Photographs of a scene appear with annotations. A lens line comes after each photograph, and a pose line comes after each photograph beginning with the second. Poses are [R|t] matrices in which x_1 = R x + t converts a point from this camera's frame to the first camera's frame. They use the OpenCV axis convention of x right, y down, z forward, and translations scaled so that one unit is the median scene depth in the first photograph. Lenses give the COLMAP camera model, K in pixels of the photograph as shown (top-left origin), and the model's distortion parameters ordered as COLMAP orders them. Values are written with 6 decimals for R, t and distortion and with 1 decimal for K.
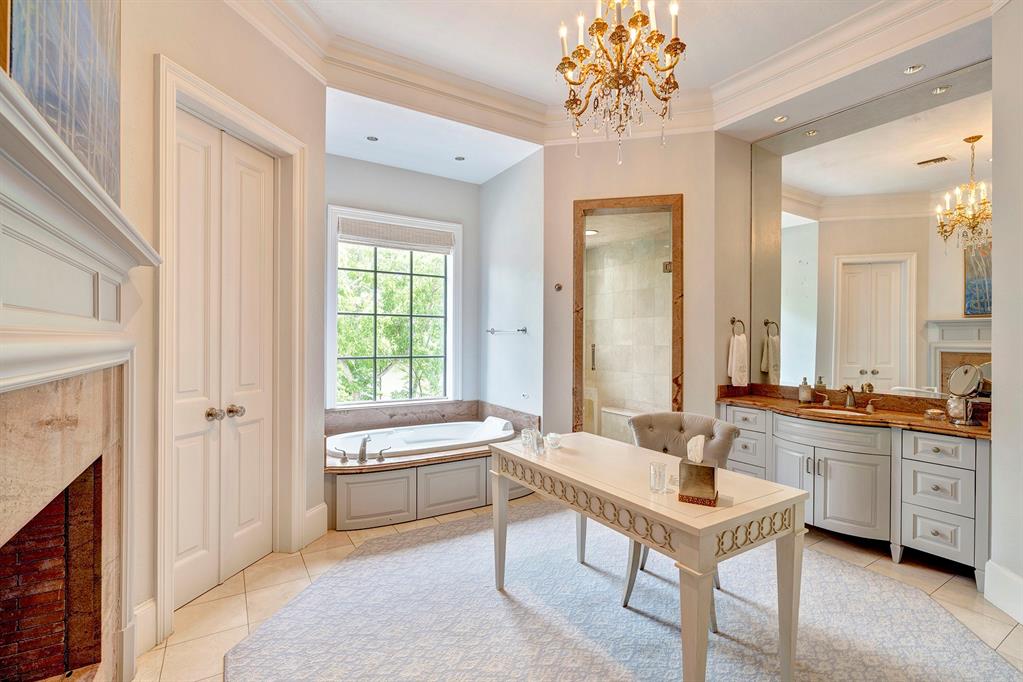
lens RADIAL K [[459.6, 0, 511.5], [0, 459.6, 341.0], [0, 0, 1]] dist [-0.001190, -0.000292]
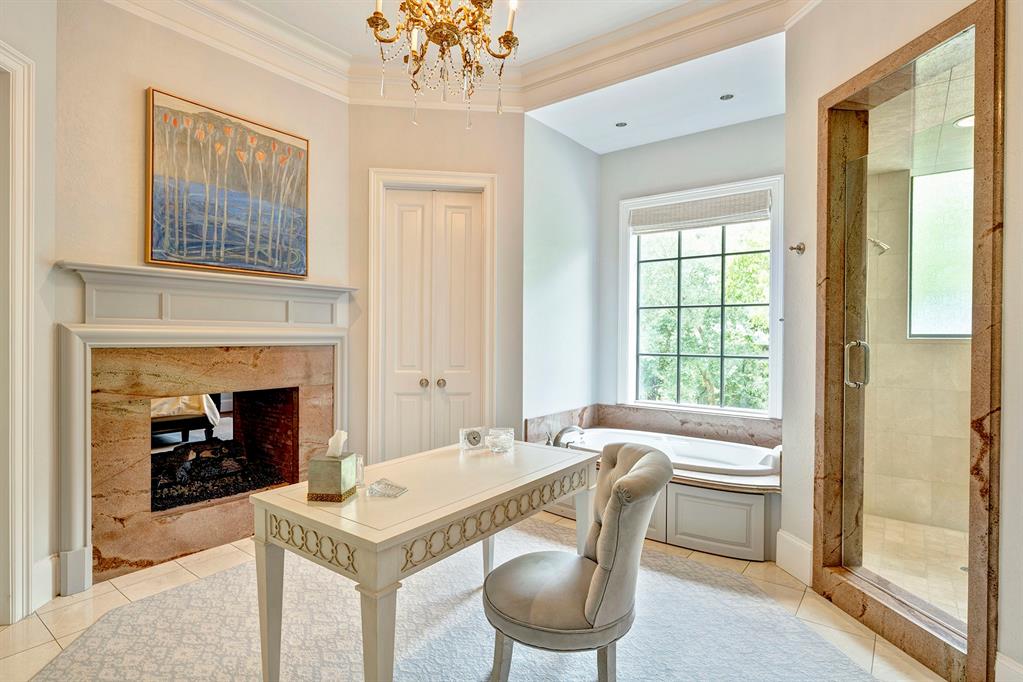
lens RADIAL K [[525.0, 0, 511.5], [0, 525.0, 341.0], [0, 0, 1]] dist [-0.000768, 0.000403]
pose [[0.359248, 0.007506, -0.933212, 0.661242], [-0.007755, 0.999957, 0.005058, 0.007361], [0.933210, 0.005420, 0.359291, 0.408182]]
